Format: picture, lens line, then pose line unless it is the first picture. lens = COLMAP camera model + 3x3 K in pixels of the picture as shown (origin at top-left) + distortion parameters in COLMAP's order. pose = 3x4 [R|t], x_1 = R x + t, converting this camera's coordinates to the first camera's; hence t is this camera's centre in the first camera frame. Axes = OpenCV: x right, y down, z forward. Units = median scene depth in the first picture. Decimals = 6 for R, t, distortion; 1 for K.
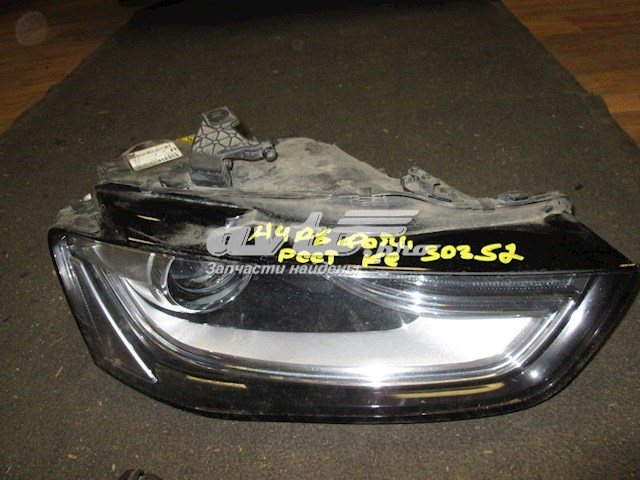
lens RADIAL K [[536.1, 0, 318.4], [0, 536.1, 241.6], [0, 0, 1]] dist [-0.029348, -0.000913]
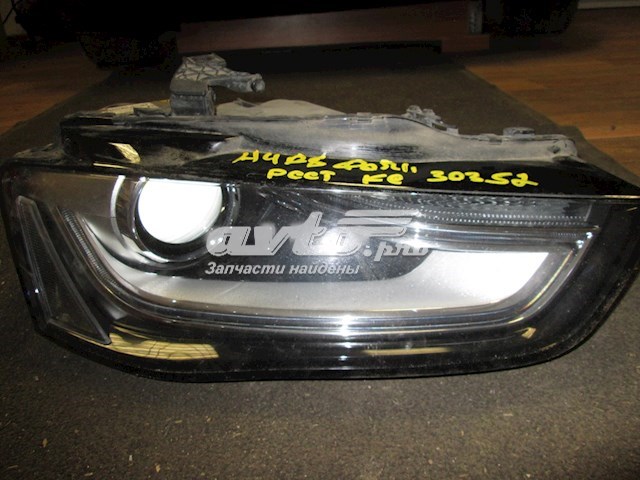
lens RADIAL K [[536.1, 0, 318.7], [0, 536.1, 239.3], [0, 0, 1]] dist [-0.029348, -0.000913]
pose [[0.997075, 0.032684, 0.069095, -0.045014], [-0.018684, 0.980762, -0.194312, 0.286425], [-0.074116, 0.192453, 0.978503, 0.144480]]
